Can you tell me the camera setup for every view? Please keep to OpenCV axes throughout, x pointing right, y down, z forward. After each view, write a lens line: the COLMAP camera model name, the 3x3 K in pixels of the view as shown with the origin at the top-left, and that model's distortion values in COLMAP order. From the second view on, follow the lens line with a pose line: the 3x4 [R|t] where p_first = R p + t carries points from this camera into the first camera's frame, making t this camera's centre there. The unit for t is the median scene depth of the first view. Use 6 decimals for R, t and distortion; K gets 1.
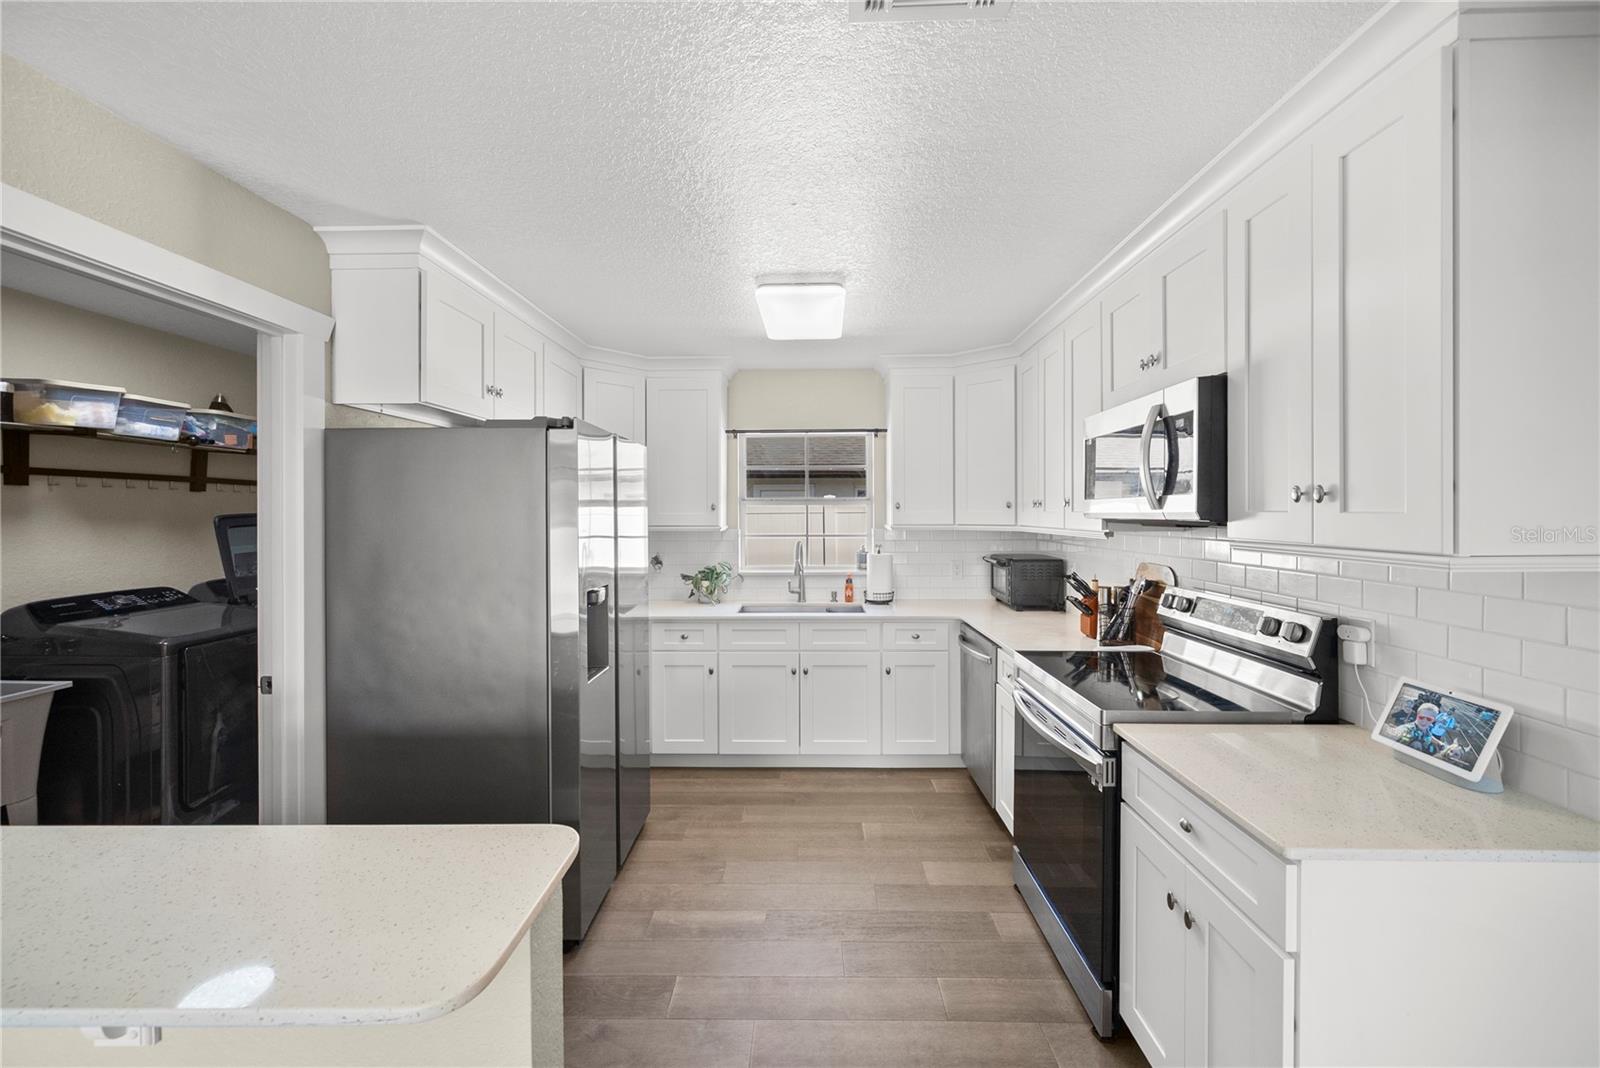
lens RADIAL K [[635.2, 0, 803.4], [0, 635.2, 517.5], [0, 0, 1]] dist [-0.004166, 0.000701]
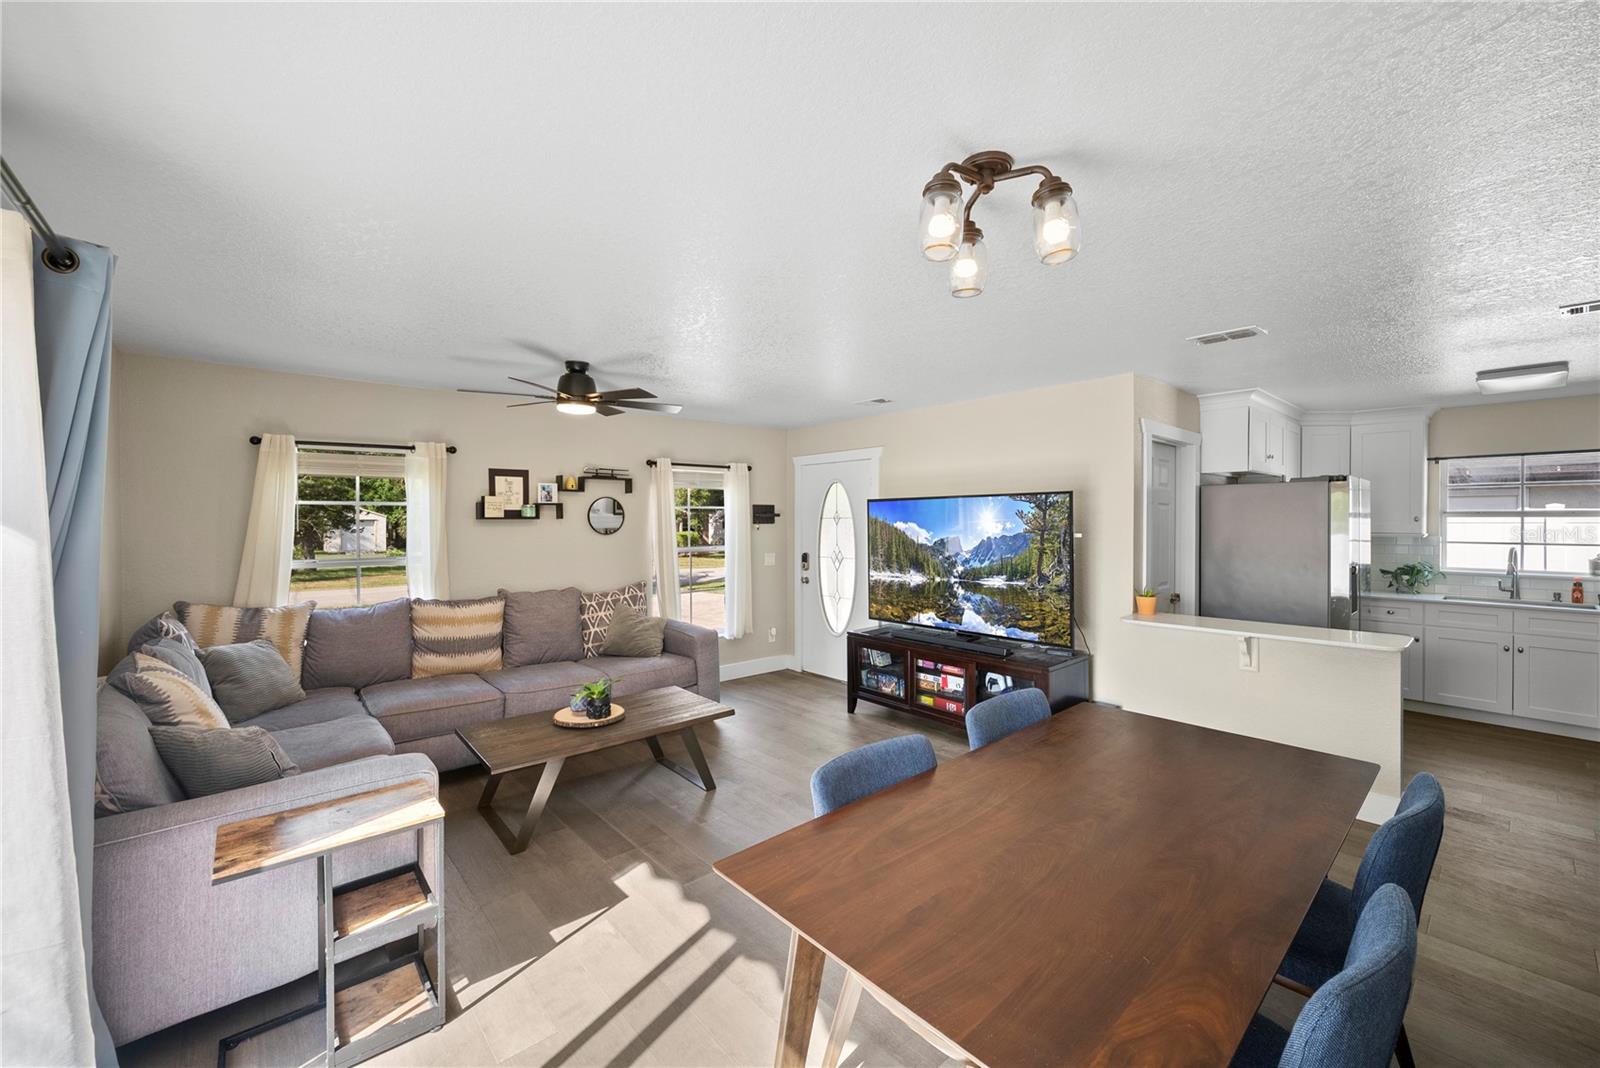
lens RADIAL K [[644.1, 0, 800.3], [0, 644.1, 518.6], [0, 0, 1]] dist [-0.002161, 0.000646]
pose [[0.676260, 0.006090, -0.736638, -0.033446], [-0.009100, 0.999959, -0.000087, -0.007457], [0.736606, 0.006762, 0.676288, -1.214793]]
